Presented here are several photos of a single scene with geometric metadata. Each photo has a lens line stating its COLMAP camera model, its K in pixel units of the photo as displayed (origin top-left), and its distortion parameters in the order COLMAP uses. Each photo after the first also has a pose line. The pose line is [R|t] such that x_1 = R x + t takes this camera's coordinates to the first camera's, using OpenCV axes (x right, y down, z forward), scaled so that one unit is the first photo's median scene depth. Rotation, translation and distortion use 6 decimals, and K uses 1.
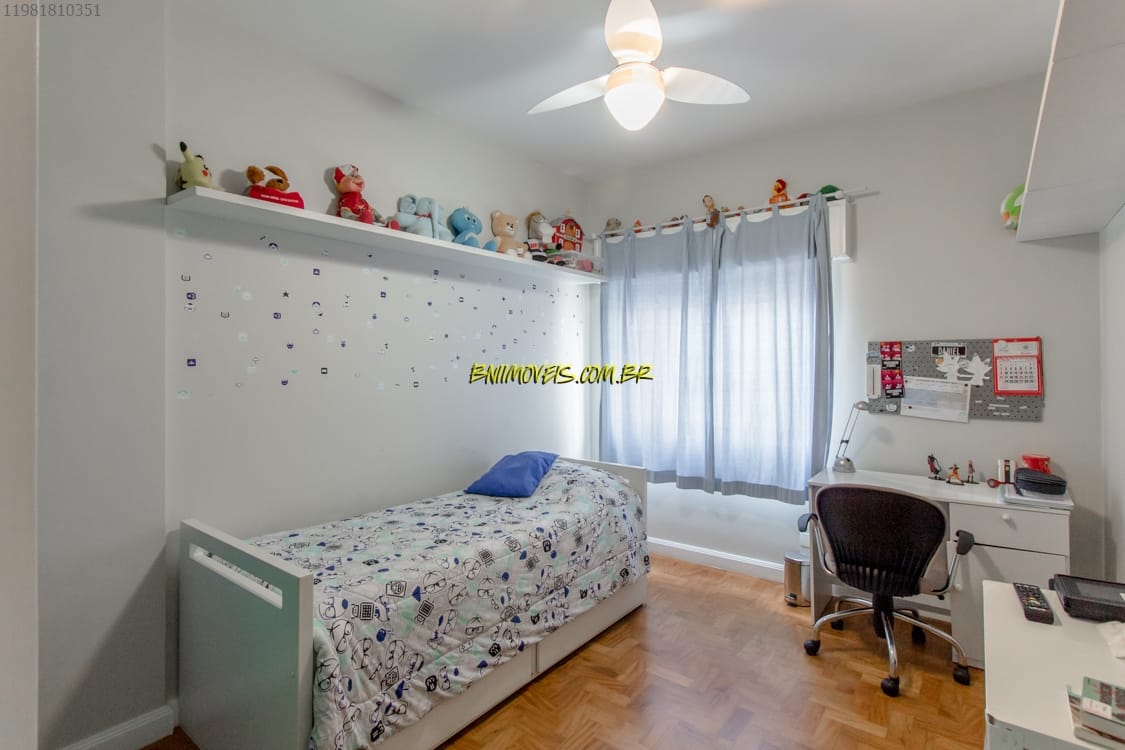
lens RADIAL K [[550.0, 0, 546.5], [0, 550.0, 358.0], [0, 0, 1]] dist [-0.000239, -0.000261]
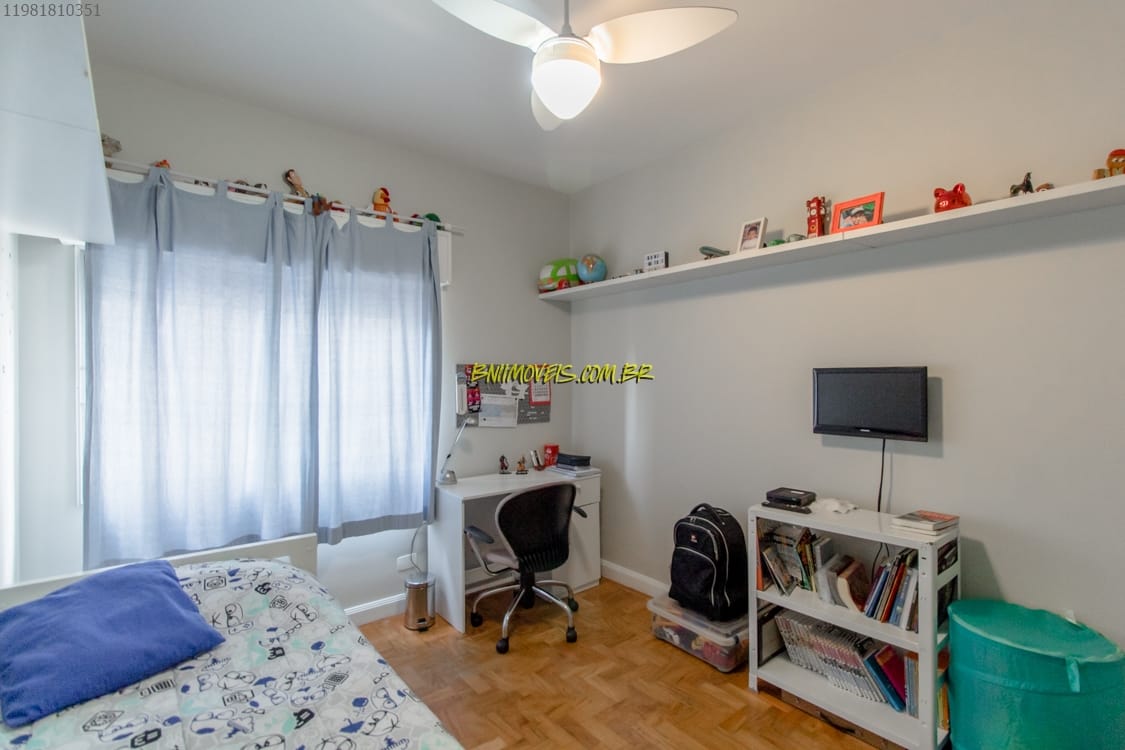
lens RADIAL K [[545.3, 0, 562.5], [0, 545.3, 375.0], [0, 0, 1]] dist [0.003377, 0.001097]
pose [[0.202807, 0.005965, 0.979201, -0.458967], [-0.003037, 0.999980, -0.005463, -0.002136], [-0.979214, -0.001866, 0.202821, 0.556650]]
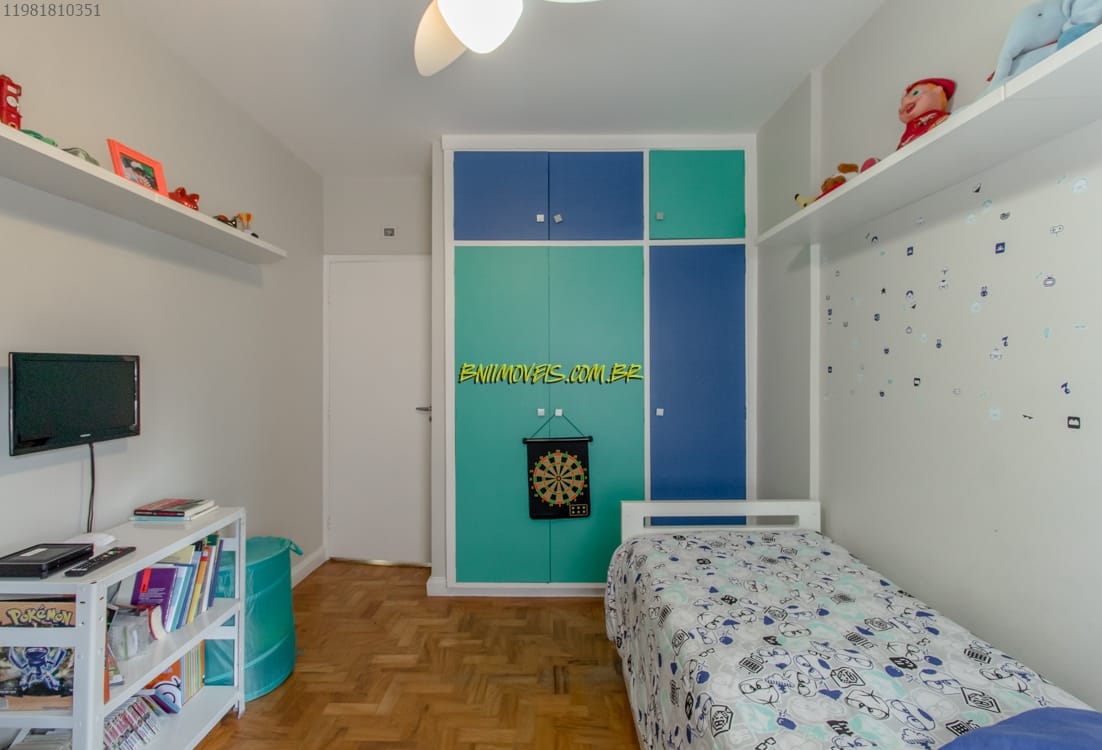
lens RADIAL K [[497.1, 0, 561.3], [0, 497.1, 367.9], [0, 0, 1]] dist [0.010323, 0.000089]
pose [[-0.755537, 0.003680, -0.655095, 0.344049], [0.007785, 0.999964, -0.003361, 0.002438], [0.655059, -0.007639, -0.755539, 1.047516]]
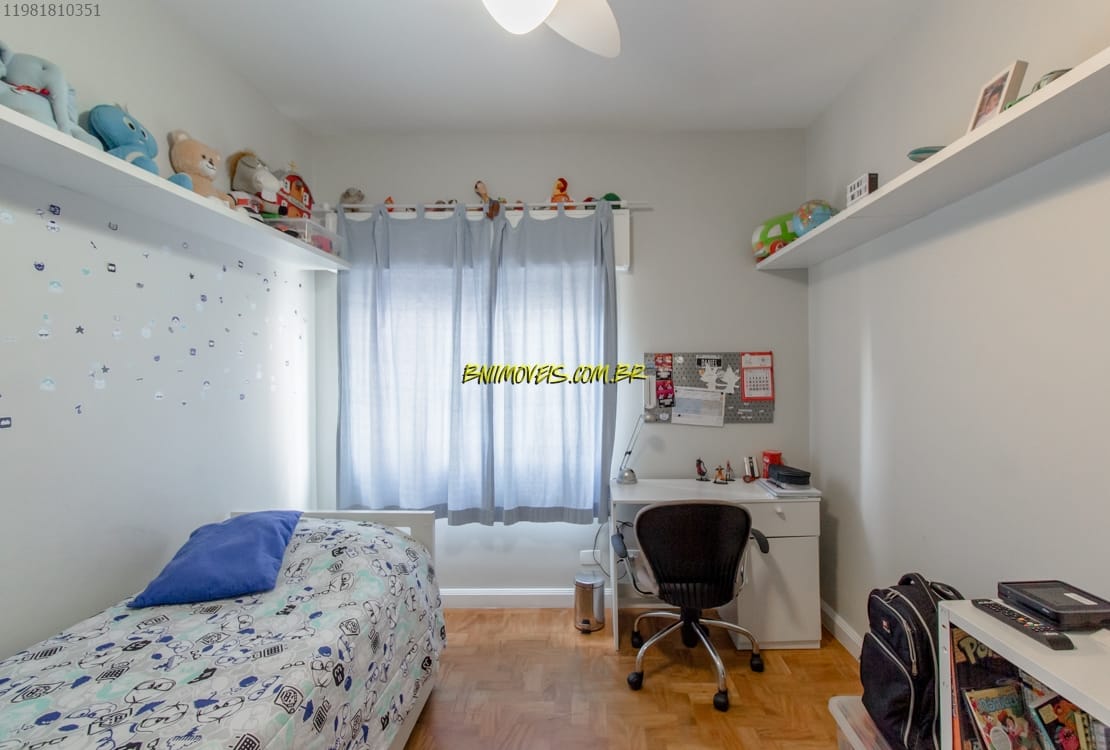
lens RADIAL K [[530.2, 0, 569.4], [0, 530.2, 371.7], [0, 0, 1]] dist [0.003307, 0.000734]
pose [[0.793238, -0.004096, 0.608898, -0.125501], [0.000409, 0.999981, 0.006194, -0.001489], [-0.608911, -0.004664, 0.793225, 0.299134]]
